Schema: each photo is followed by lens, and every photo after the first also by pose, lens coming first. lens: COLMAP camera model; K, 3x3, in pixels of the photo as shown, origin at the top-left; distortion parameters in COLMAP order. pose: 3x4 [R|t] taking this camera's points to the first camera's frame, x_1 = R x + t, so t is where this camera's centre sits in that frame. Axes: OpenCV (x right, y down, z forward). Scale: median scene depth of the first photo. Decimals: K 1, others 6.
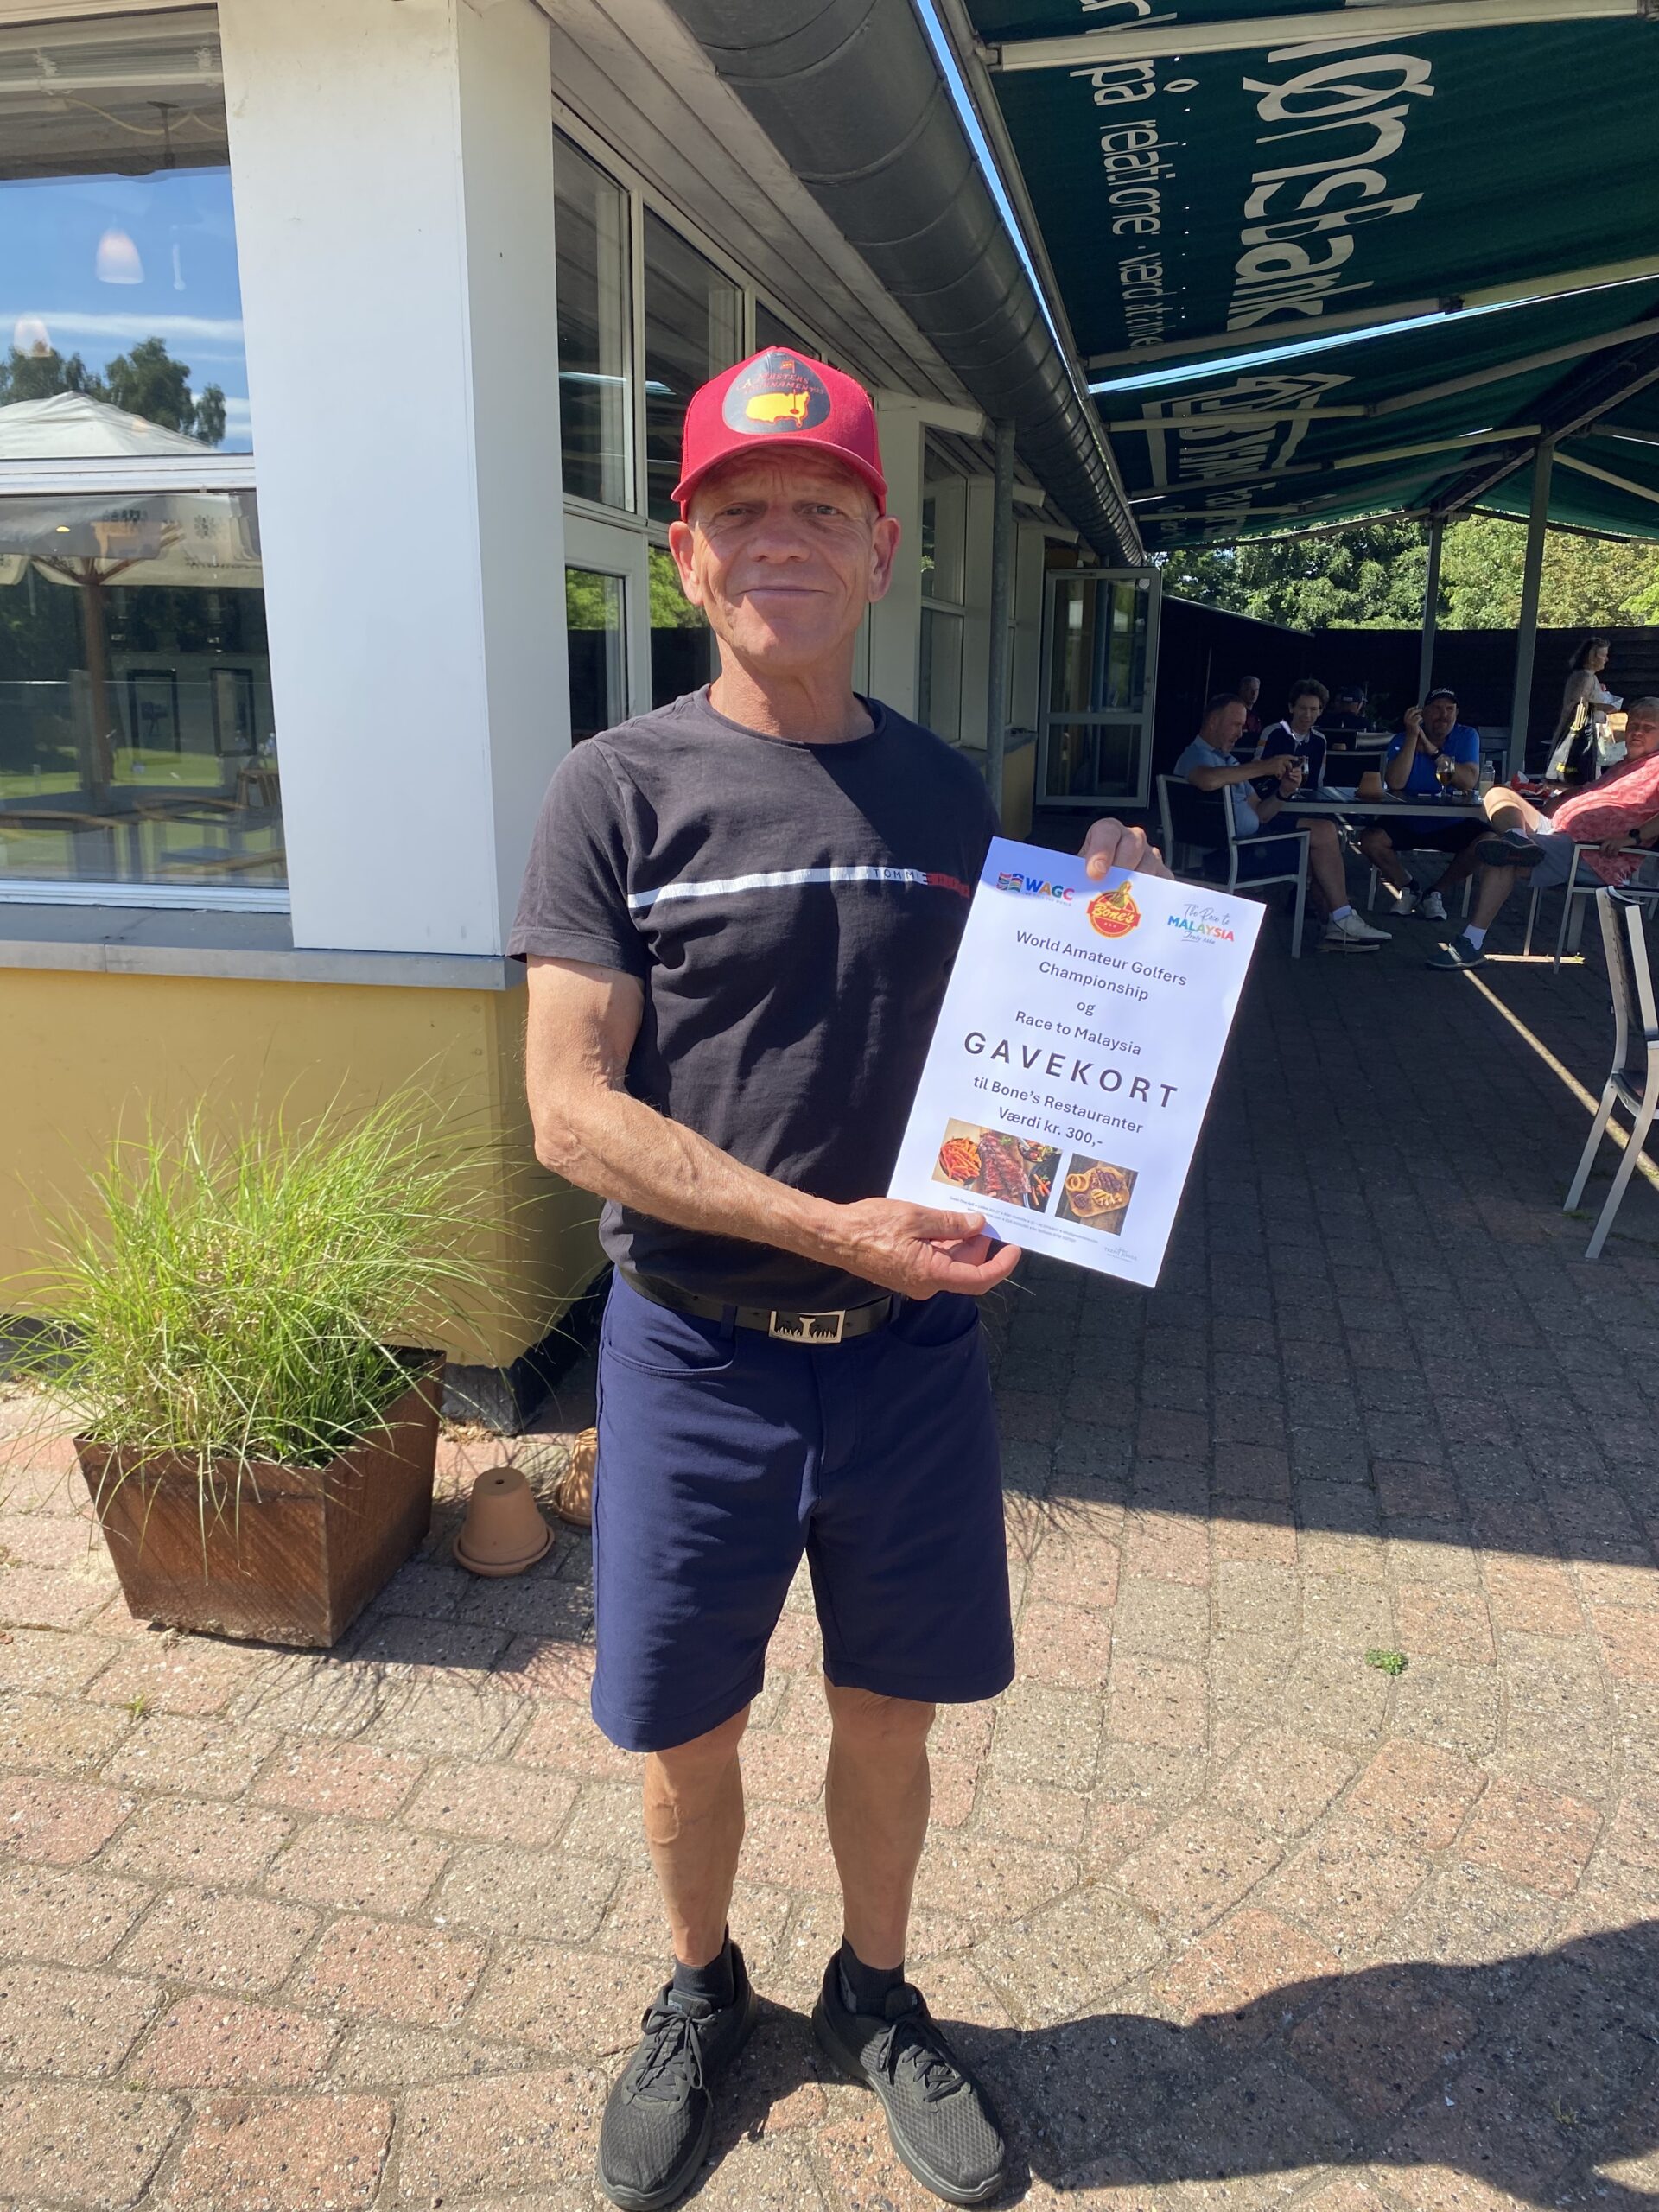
lens RADIAL K [[1704.7, 0, 800.8], [0, 1704.7, 1088.4], [0, 0, 1]] dist [0.018207, -0.015670]
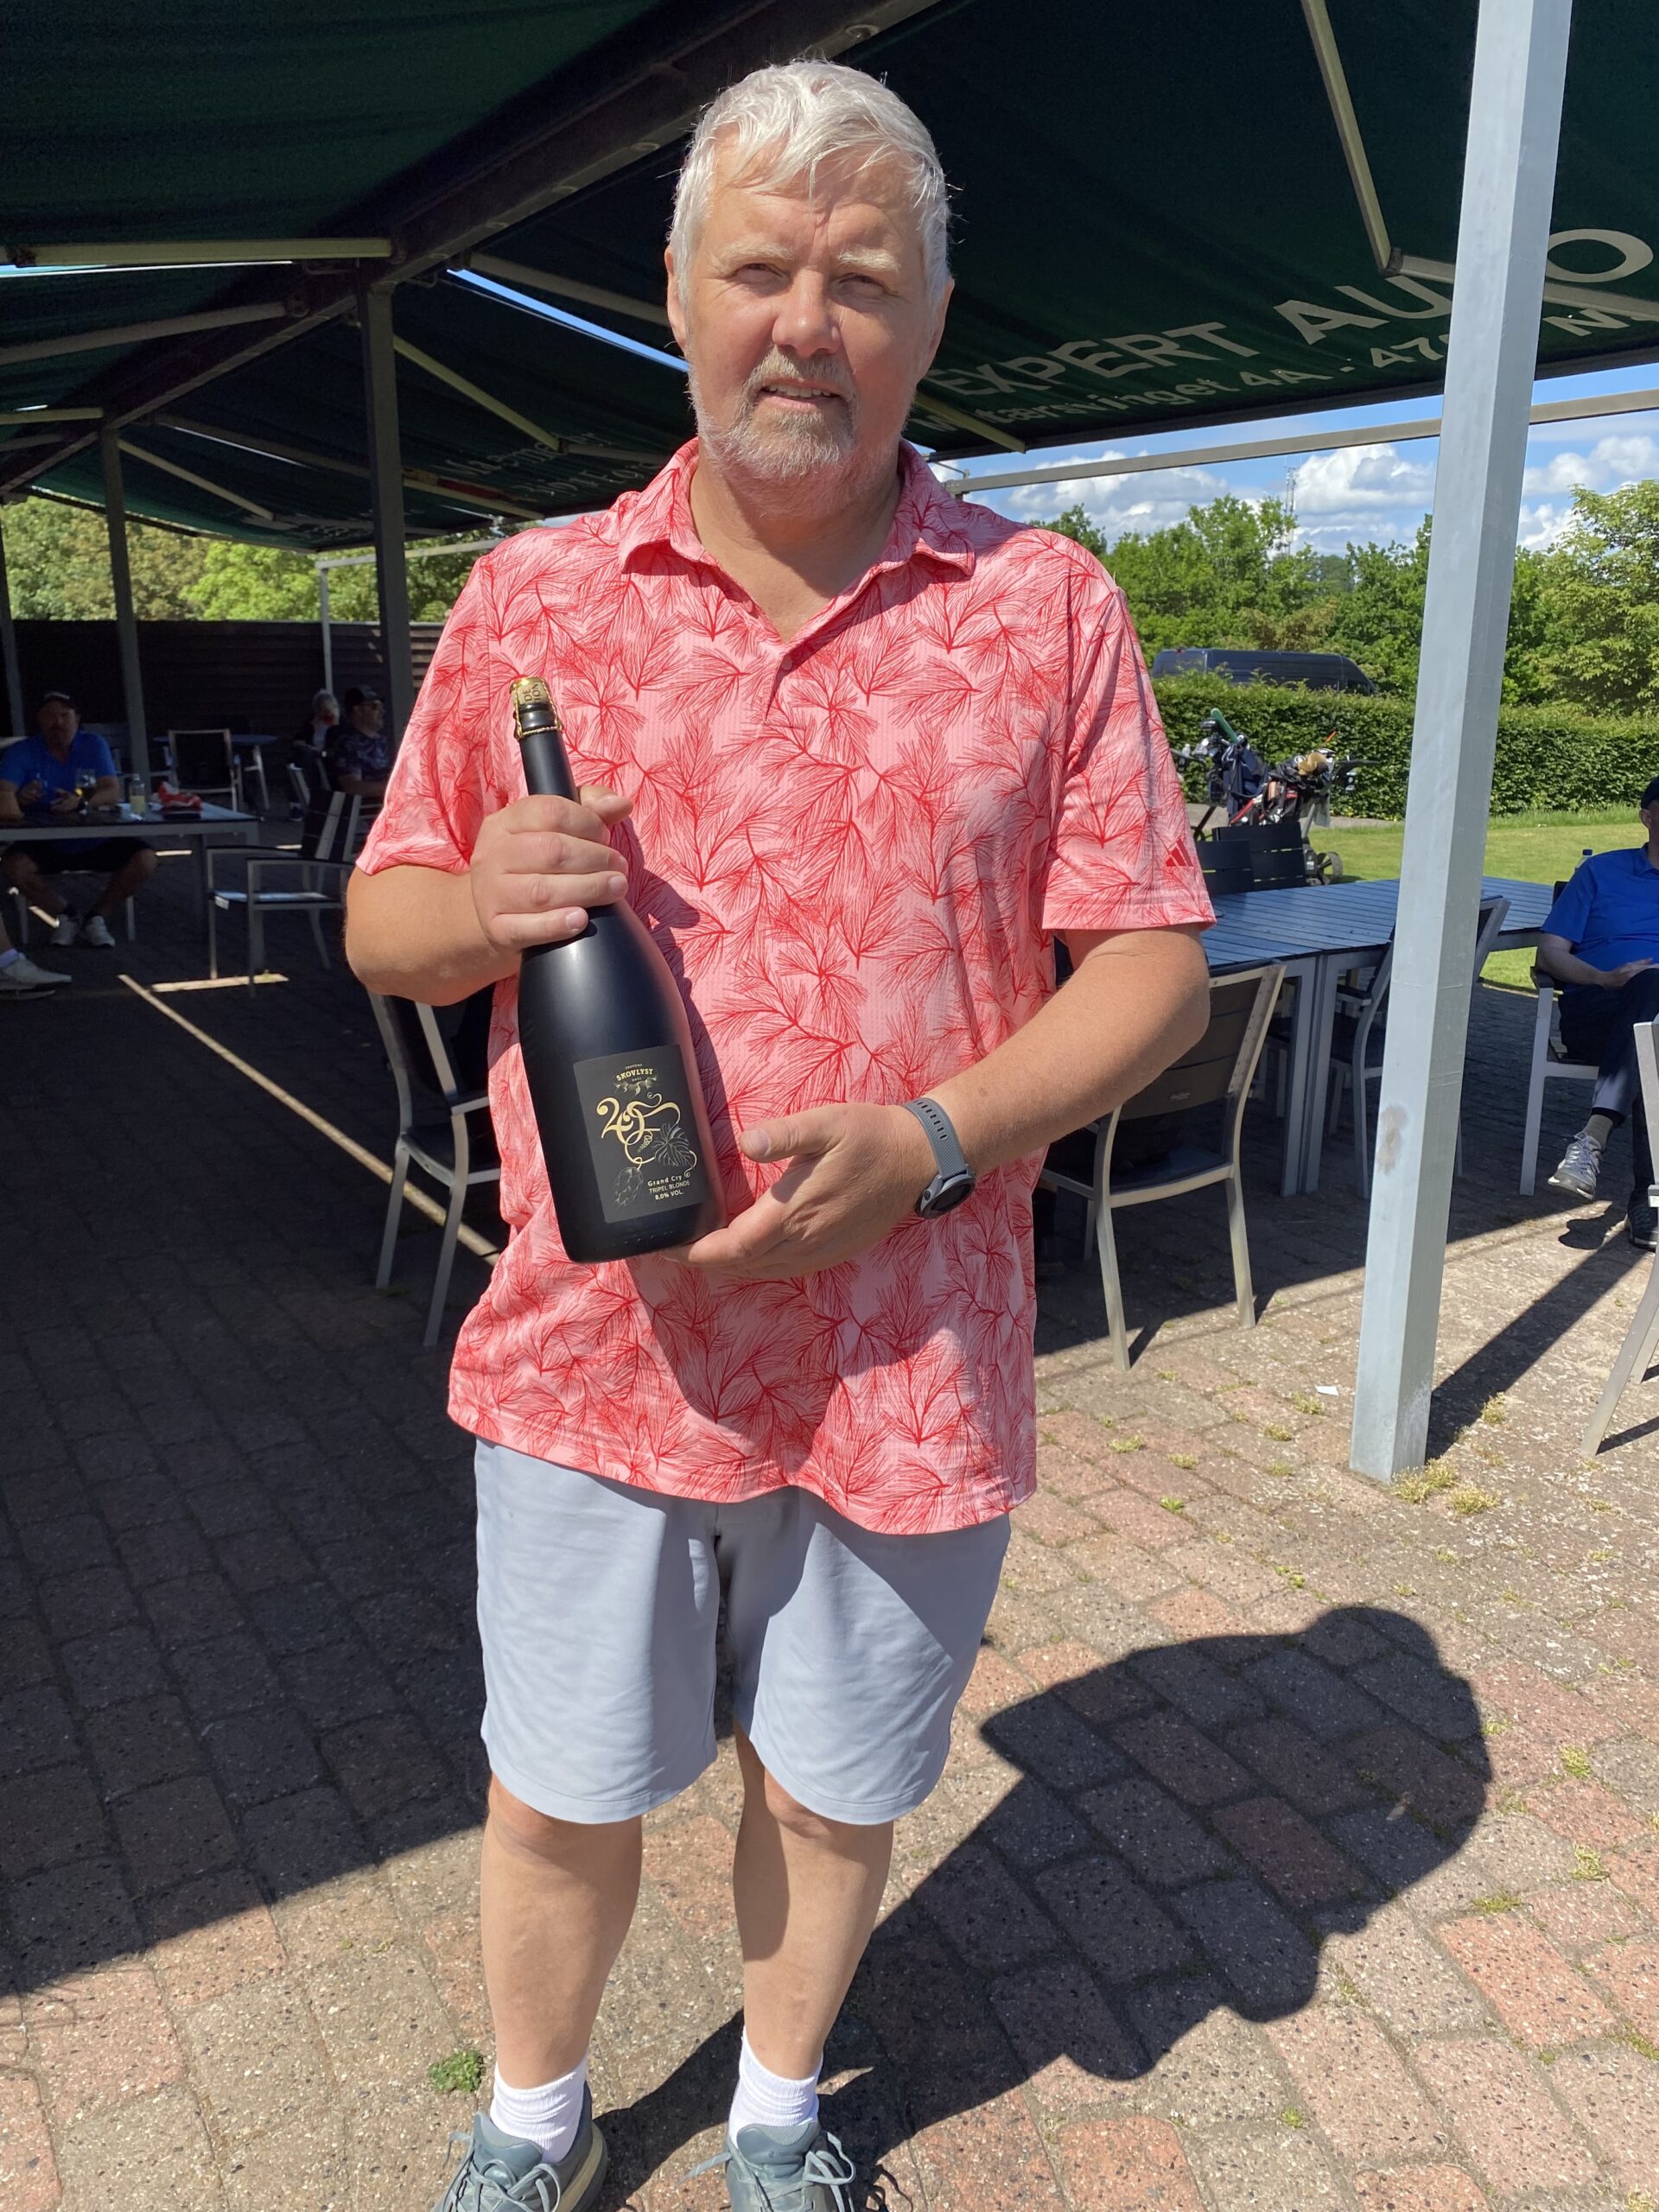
lens RADIAL K [[1704.7, 0, 817.7], [0, 1704.7, 1081.1], [0, 0, 1]] dist [0.018207, -0.015670]
pose [[0.707143, -0.166149, 0.687273, 0.006685], [0.162105, 0.984206, 0.071142, -0.075547], [-0.688238, 0.061103, 0.722907, 0.202610]]
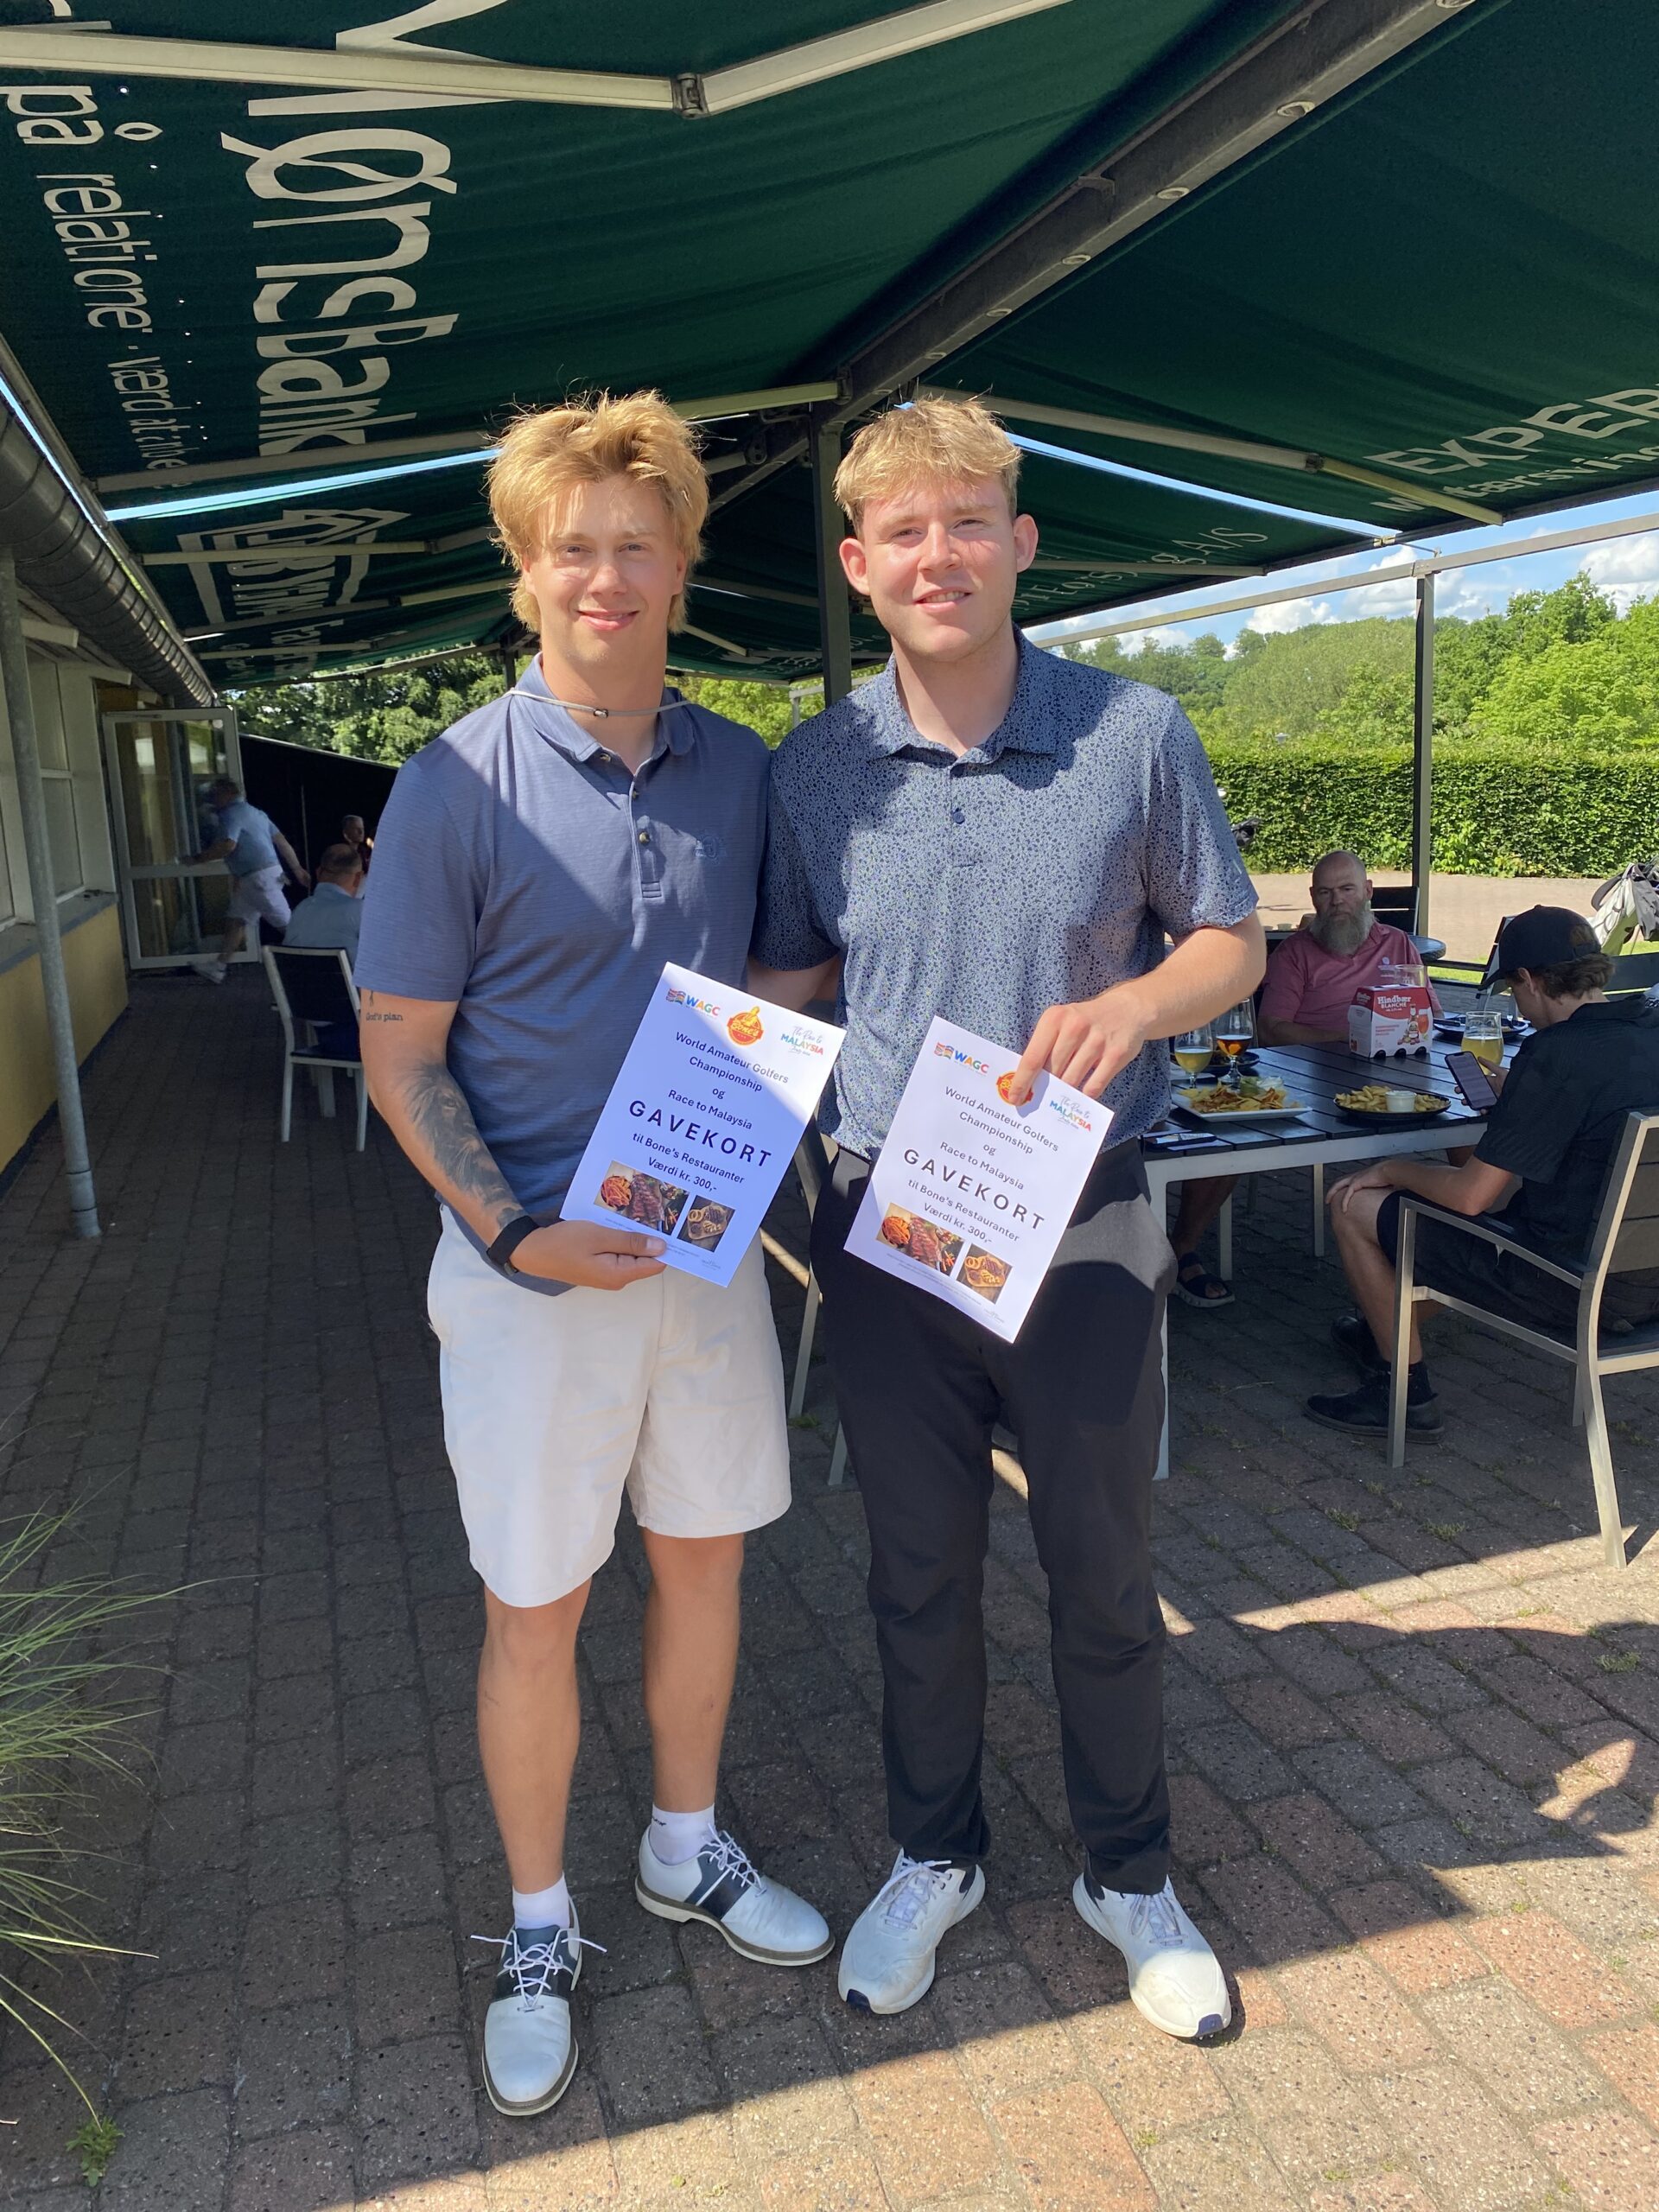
lens RADIAL K [[1704.7, 0, 811.3], [0, 1704.7, 1075.3], [0, 0, 1]] dist [0.018207, -0.015670]
pose [[0.870527, -0.127817, 0.475232, 0.062299], [0.164018, 0.985825, -0.035302, -0.086702], [-0.463983, 0.108678, 0.879152, 0.218757]]
